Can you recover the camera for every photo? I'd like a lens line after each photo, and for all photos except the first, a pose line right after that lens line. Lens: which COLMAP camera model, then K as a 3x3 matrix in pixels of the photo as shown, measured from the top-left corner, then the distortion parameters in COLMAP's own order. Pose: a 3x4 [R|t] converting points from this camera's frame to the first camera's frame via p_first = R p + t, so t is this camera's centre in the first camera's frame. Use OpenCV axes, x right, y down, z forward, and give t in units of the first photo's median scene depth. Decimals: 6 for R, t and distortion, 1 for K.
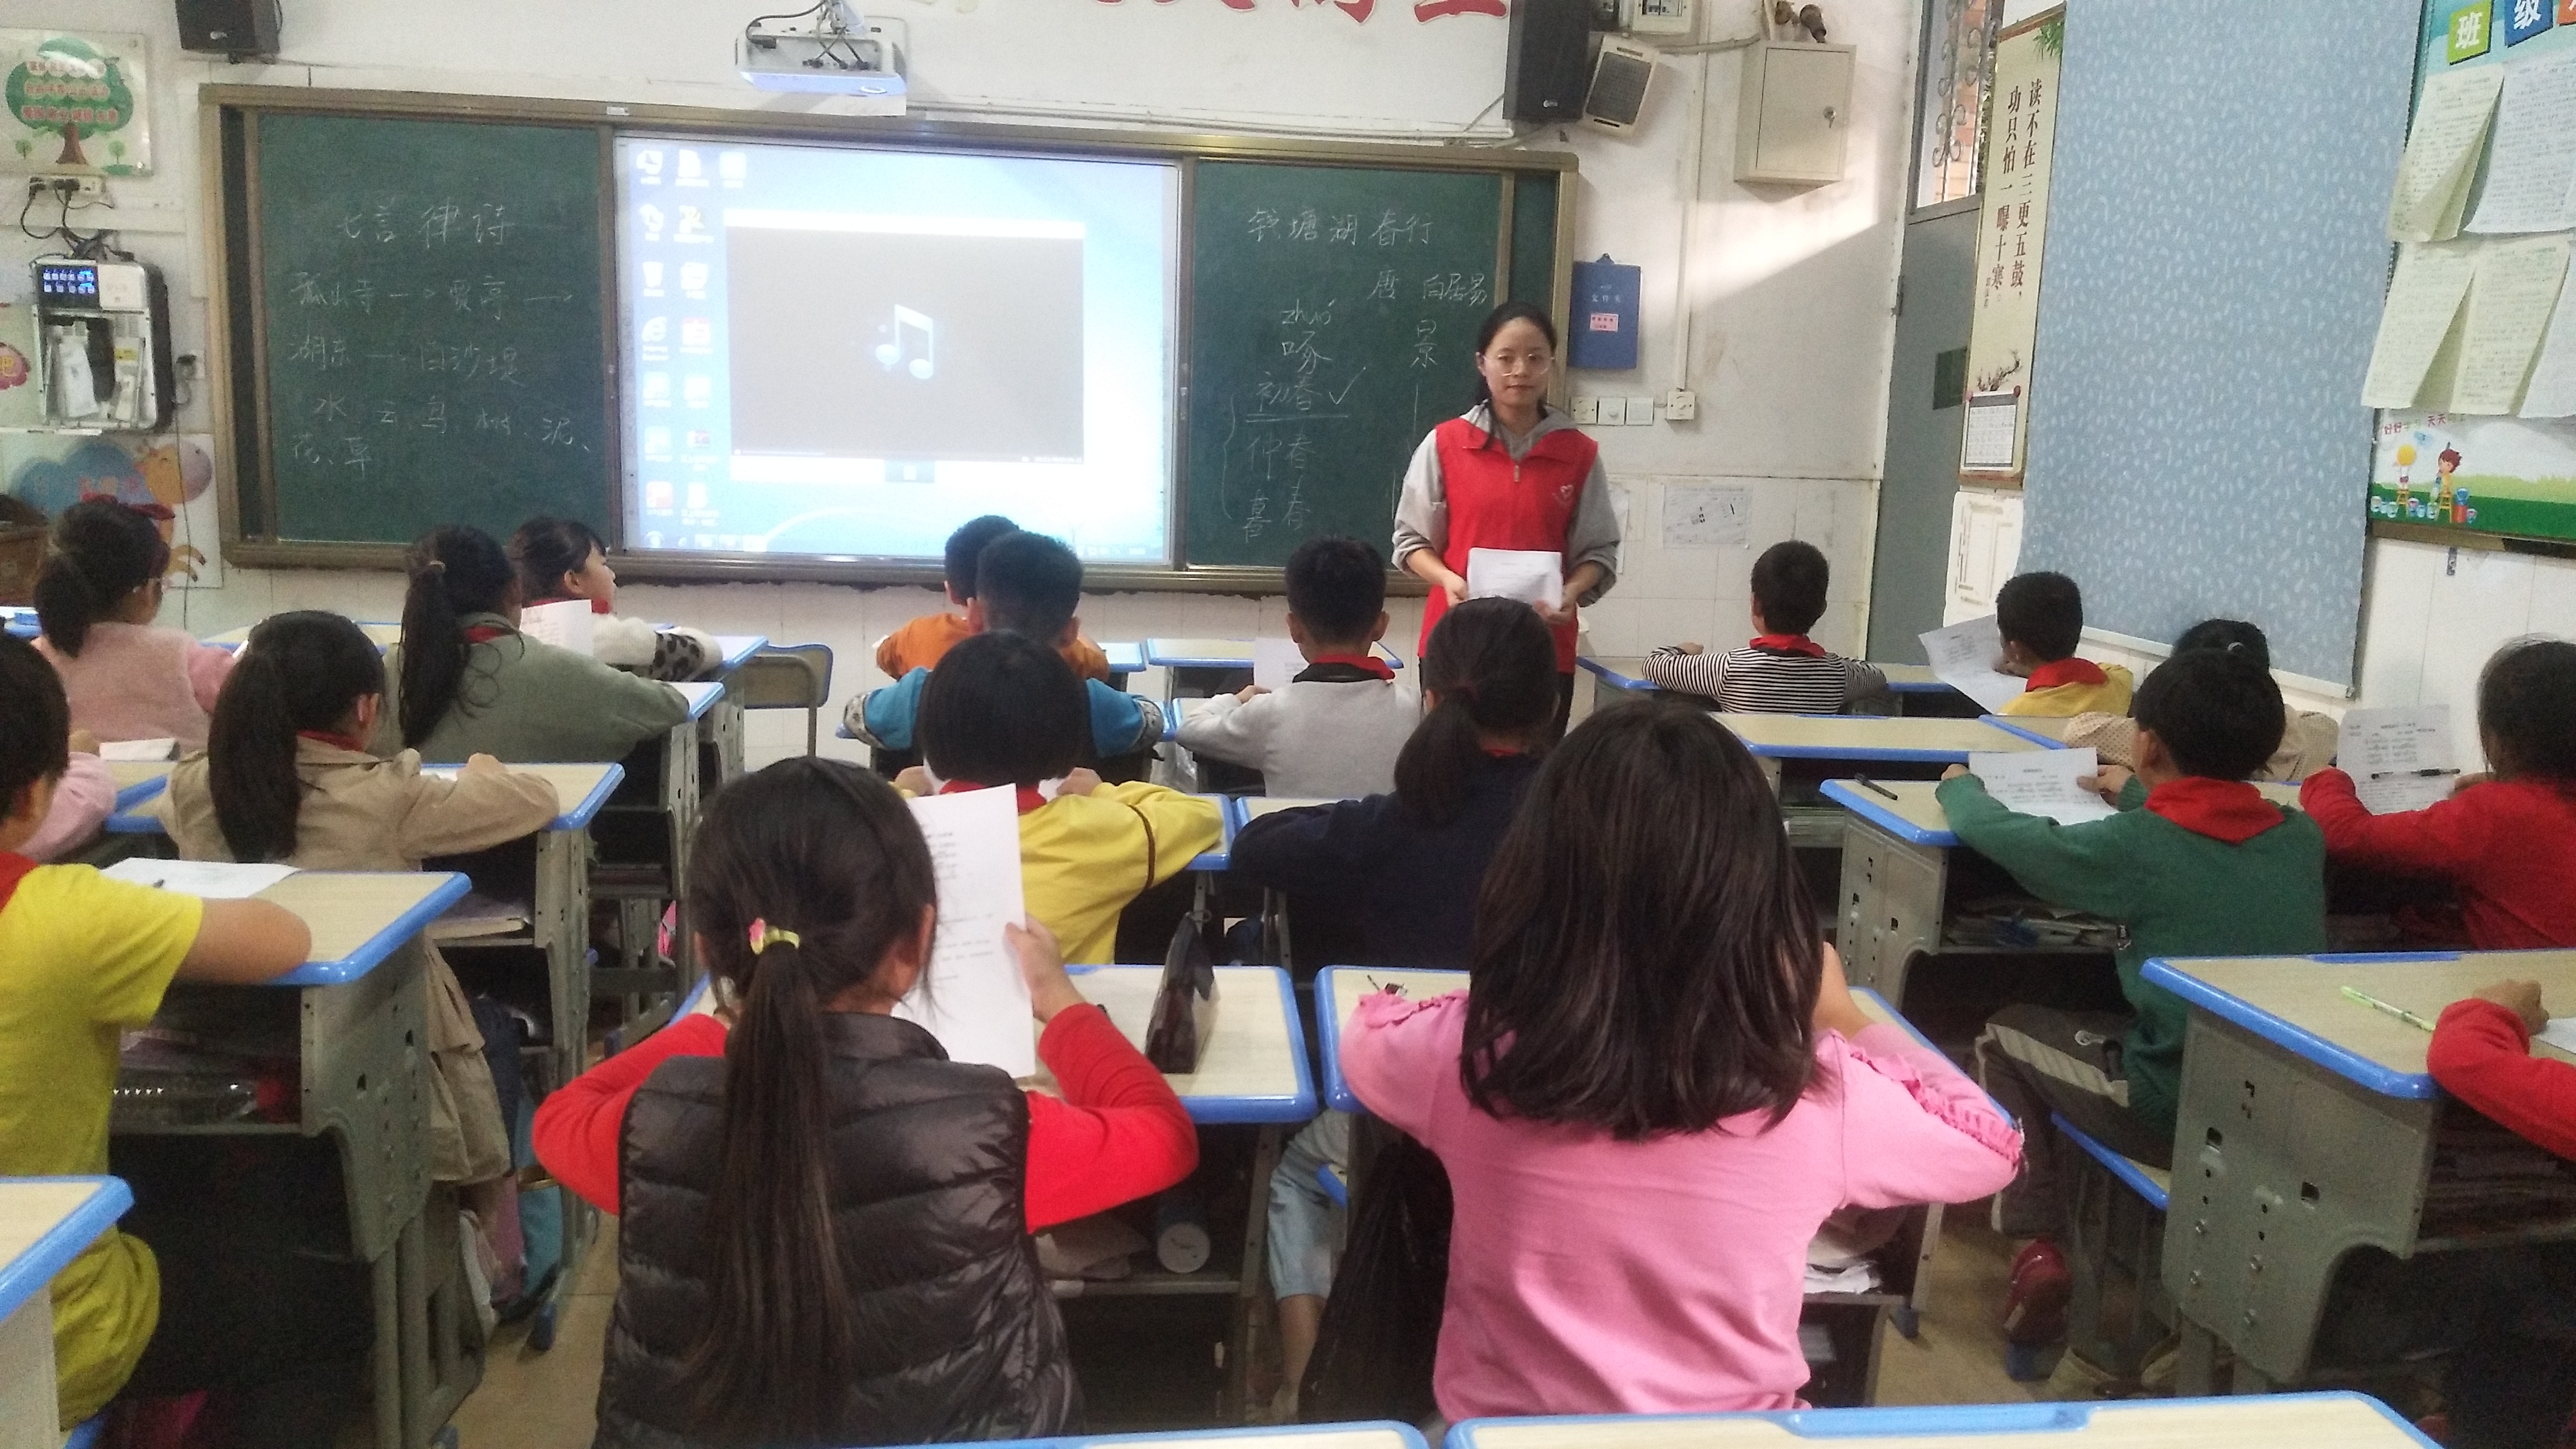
lens RADIAL K [[1950.3, 0, 1292.9], [0, 1950.3, 722.6], [0, 0, 1]] dist [0.091158, -0.128240]
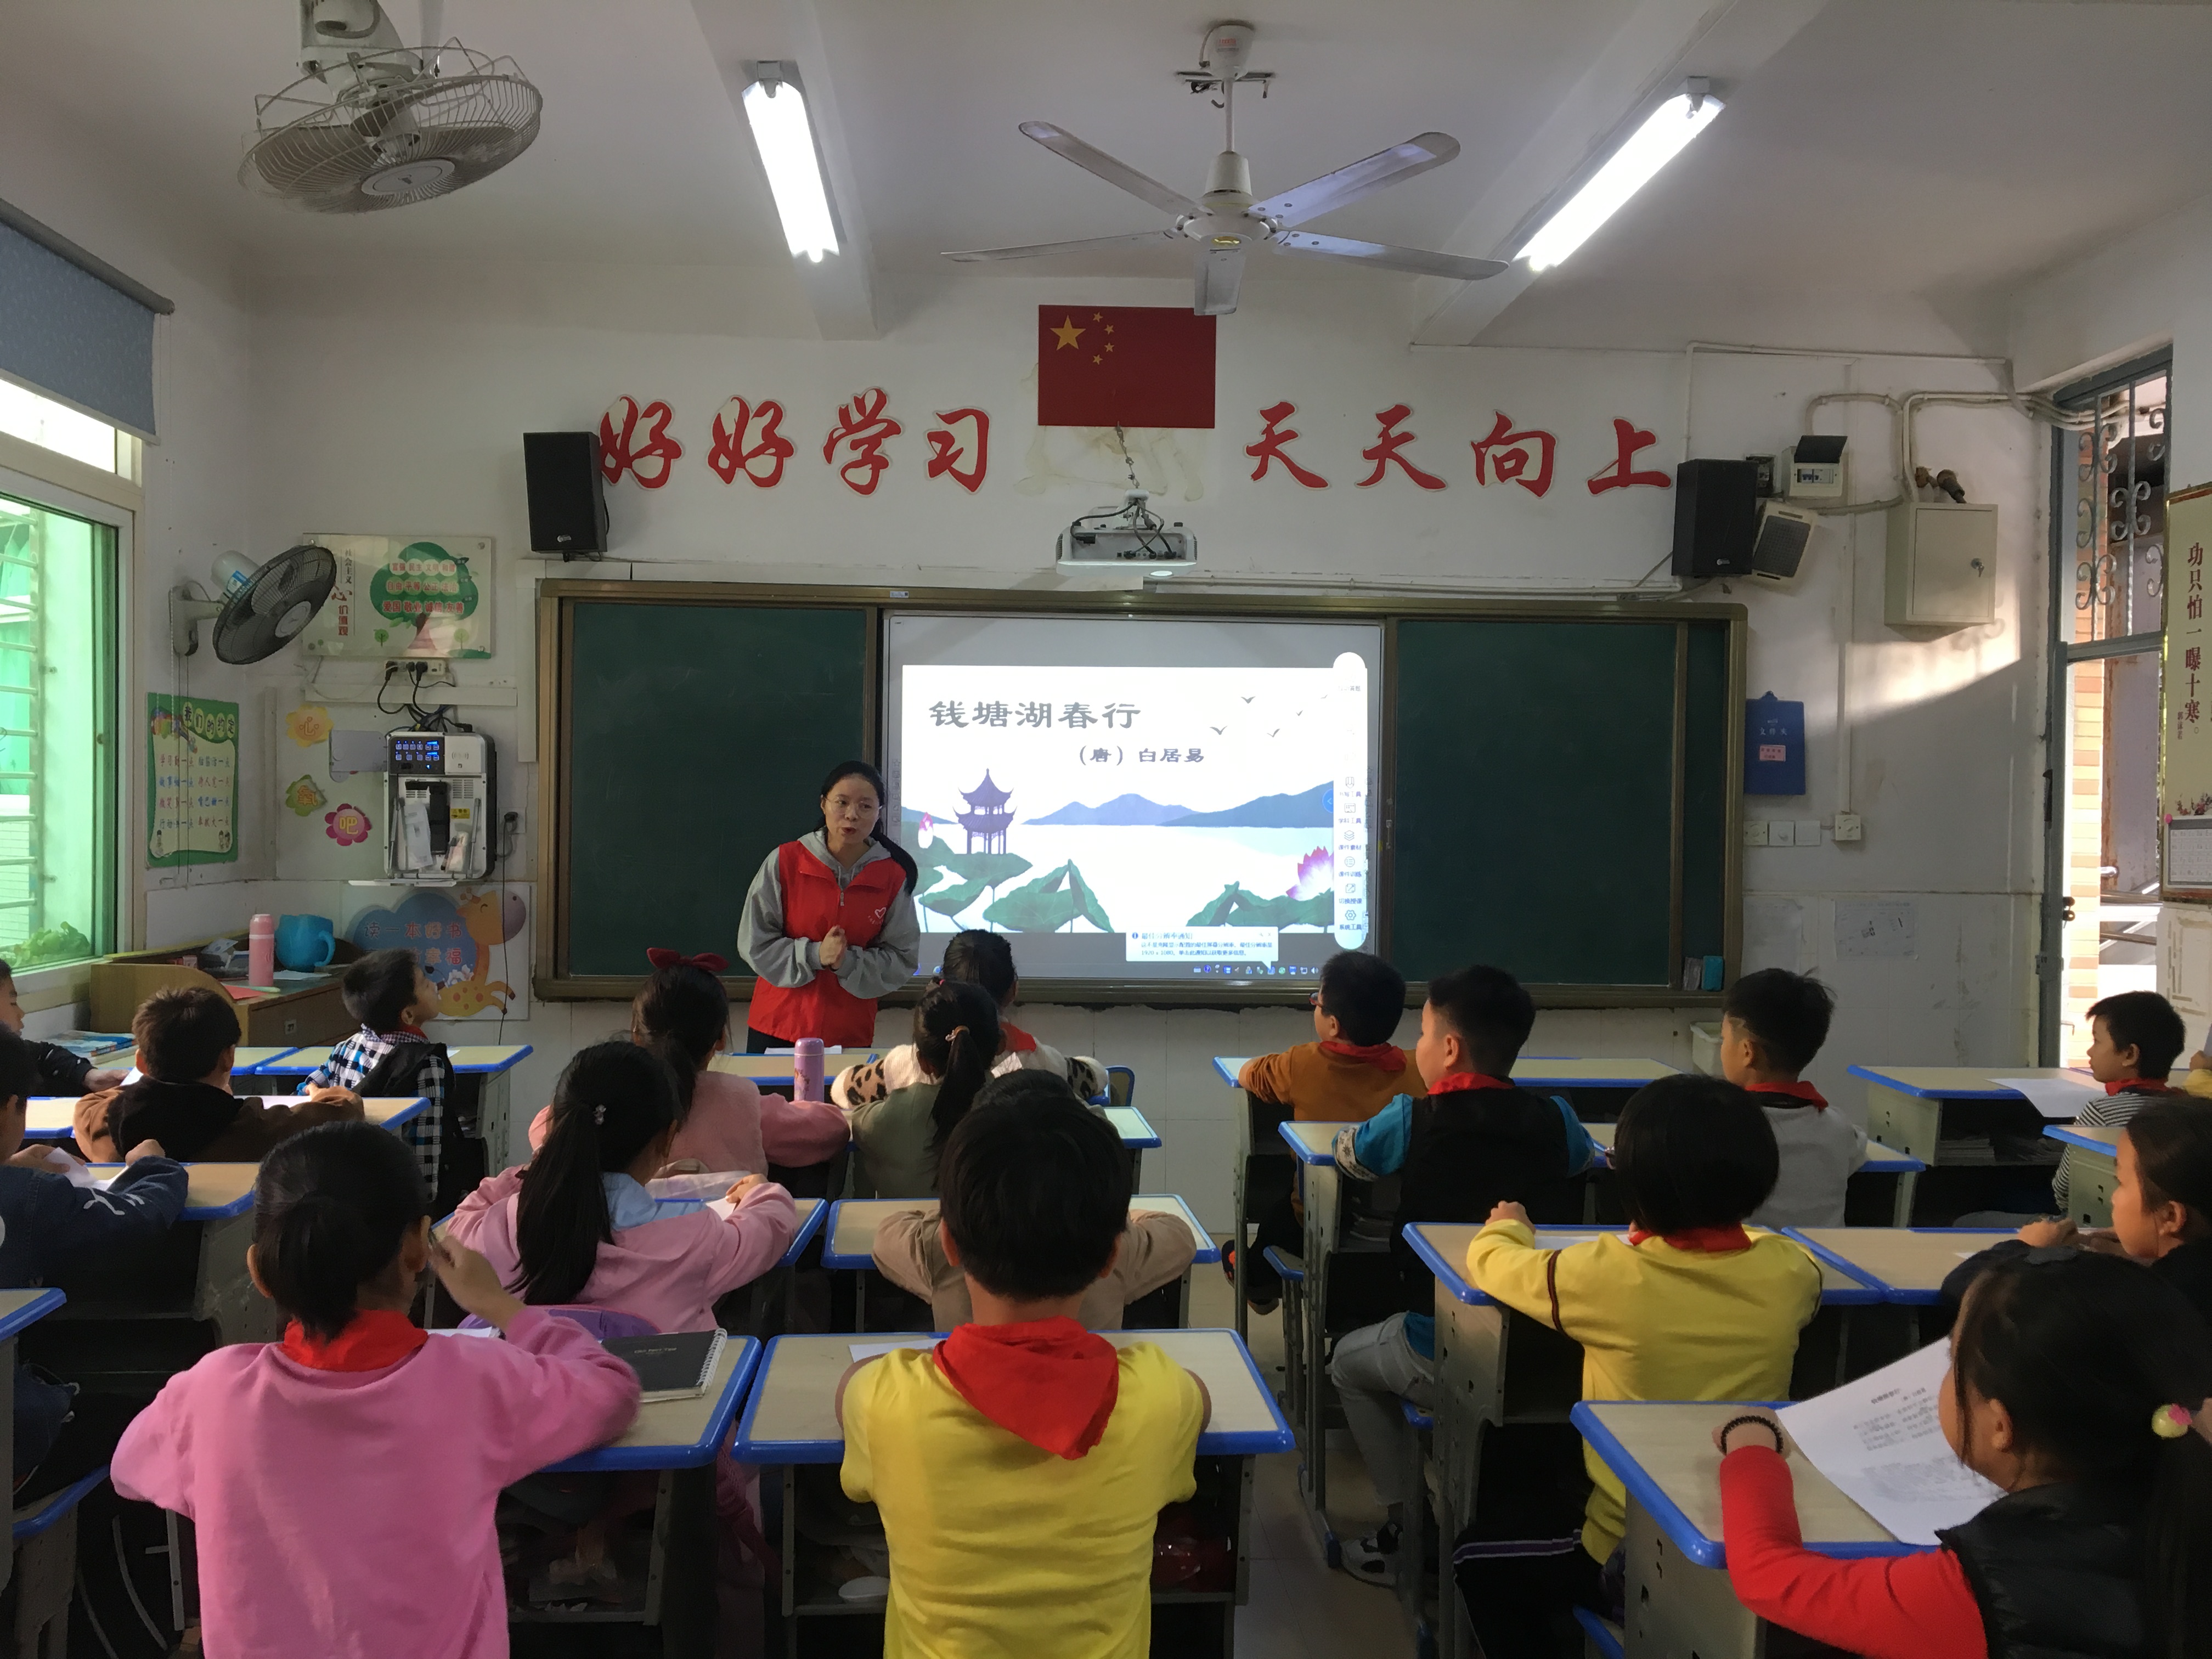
lens RADIAL K [[1851.9, 0, 1106.0], [0, 1851.9, 829.5], [0, 0, 1]] dist [0.120558, -0.211218]
pose [[0.999023, -0.018703, -0.040030, -0.178737], [0.012544, 0.988771, -0.148912, -0.013743], [0.042365, 0.148265, 0.988040, -0.033232]]
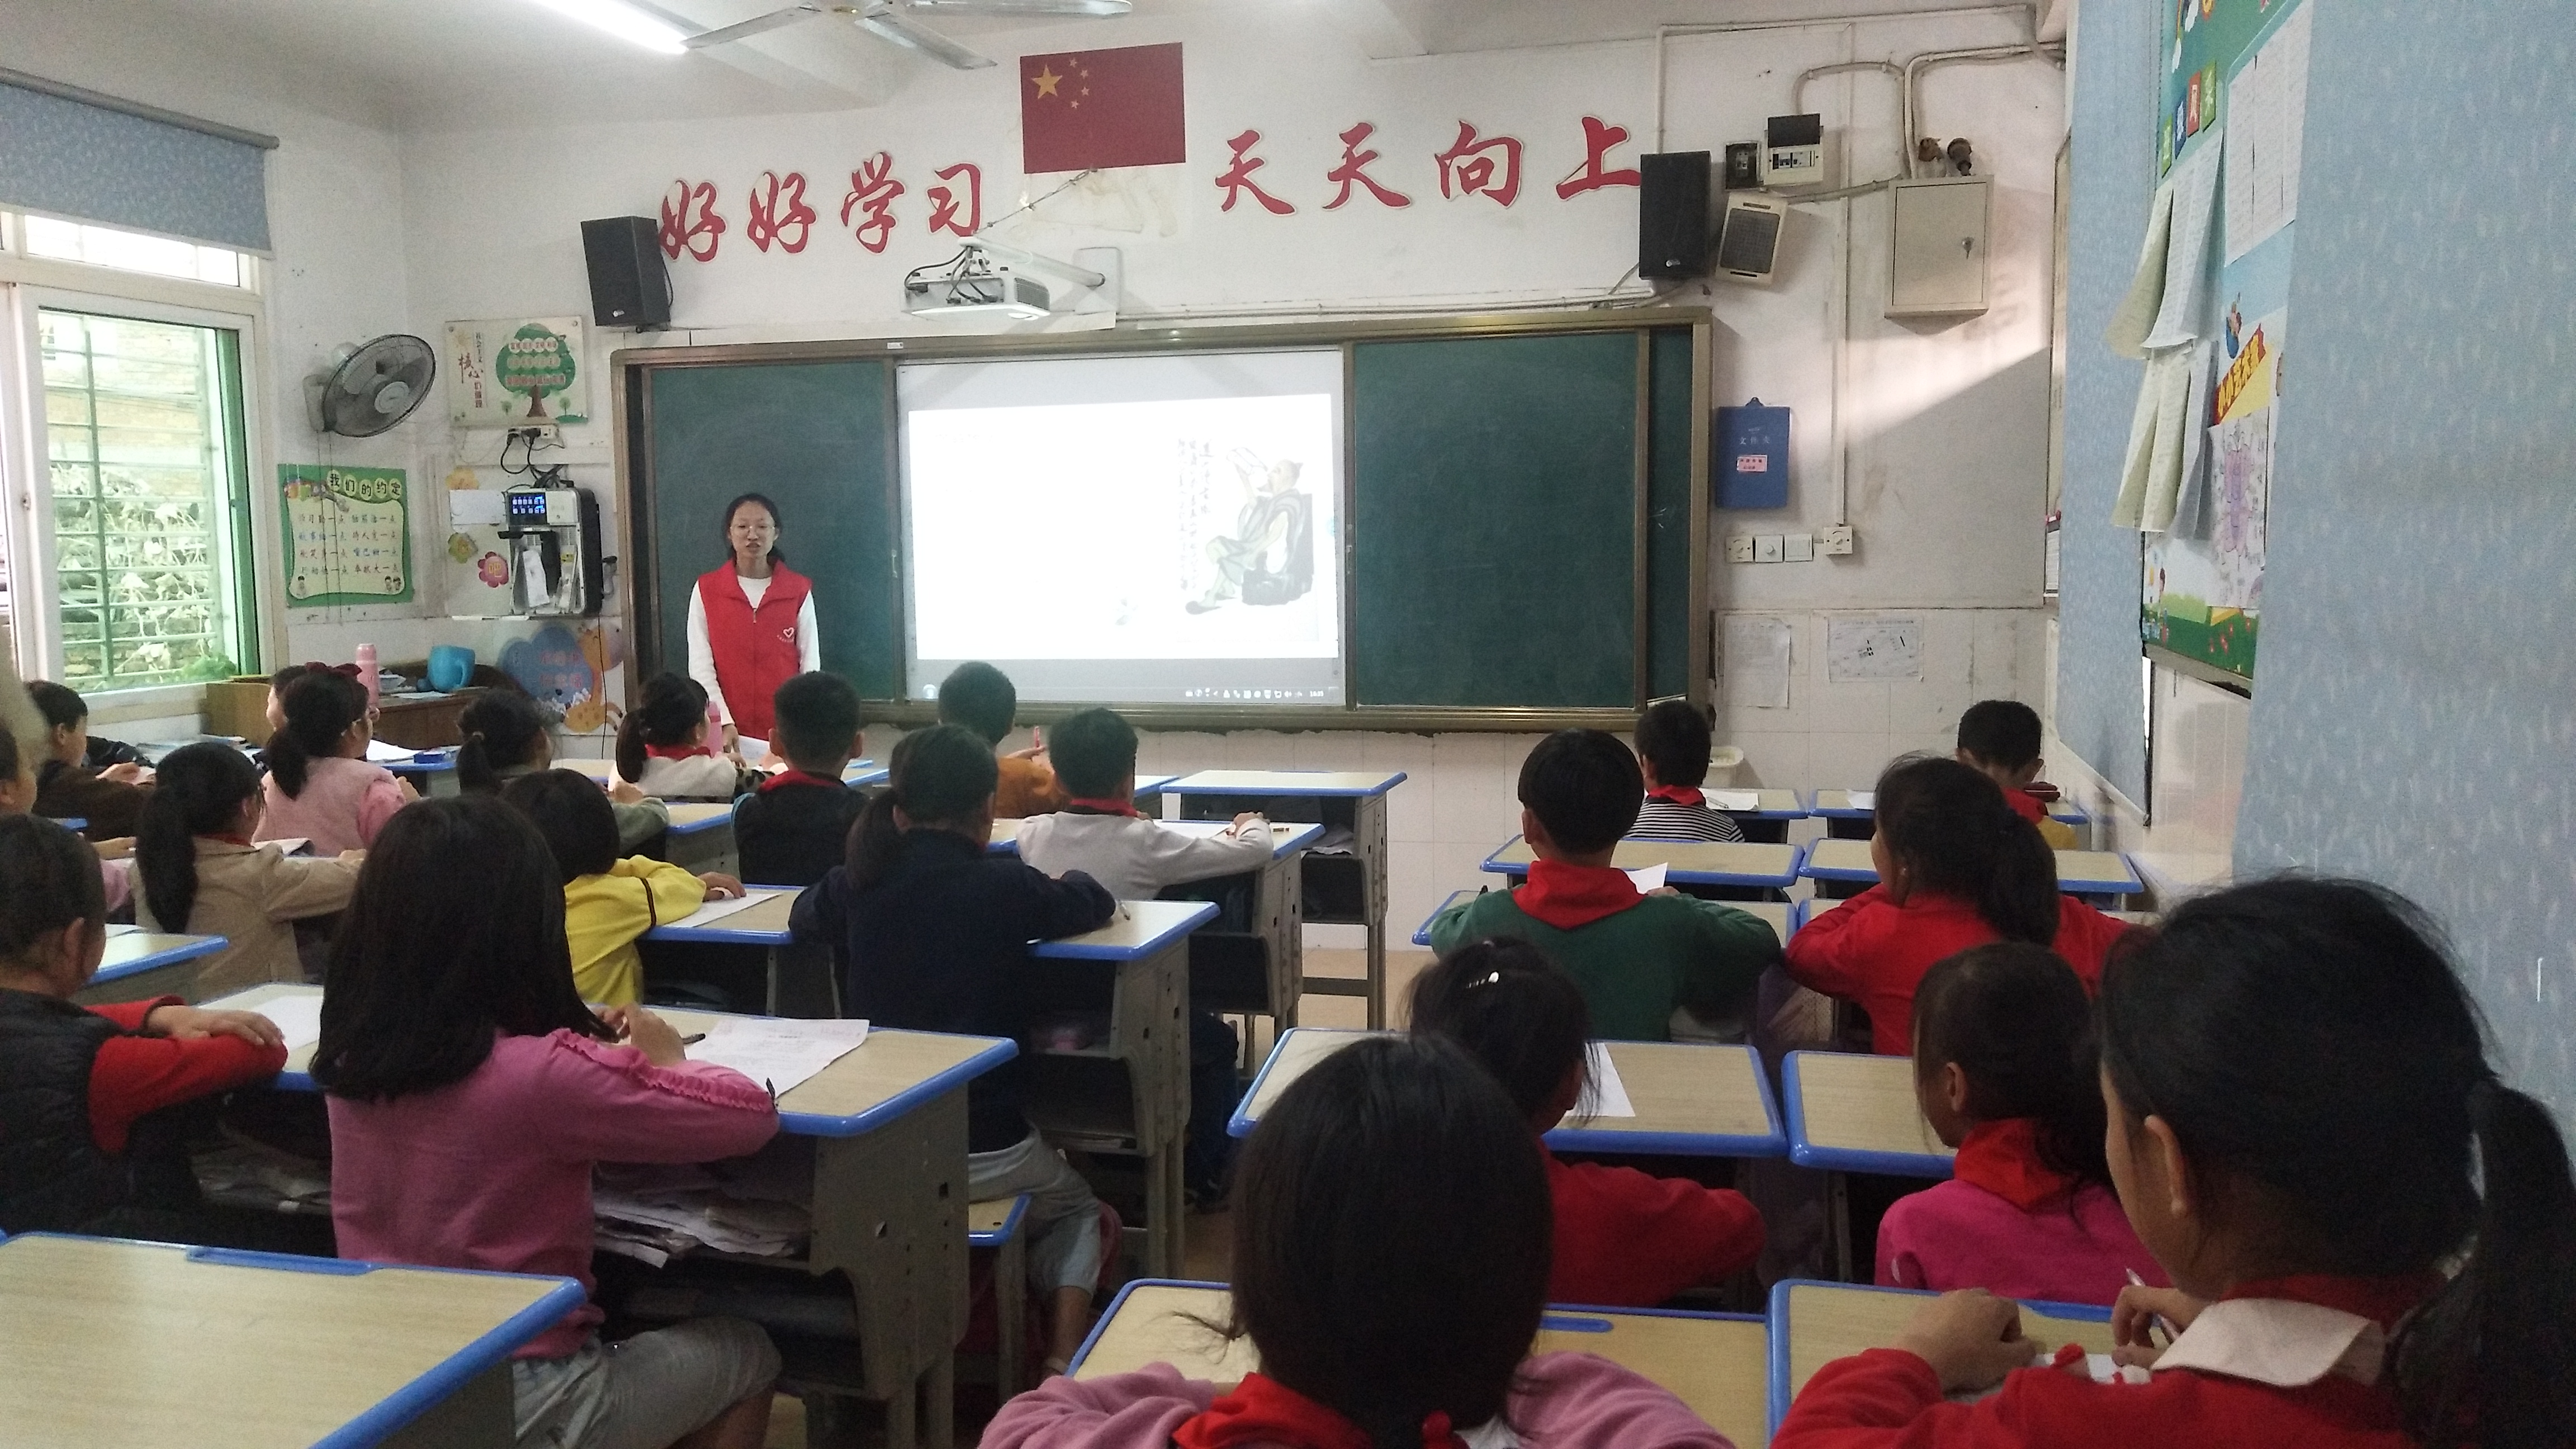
lens RADIAL K [[1950.3, 0, 1292.9], [0, 1950.3, 722.6], [0, 0, 1]] dist [0.091158, -0.128240]
pose [[0.933214, -0.011258, -0.359144, 0.319917], [-0.015599, 0.997297, -0.071797, 0.008267], [0.358981, 0.072605, 0.930516, -0.029727]]
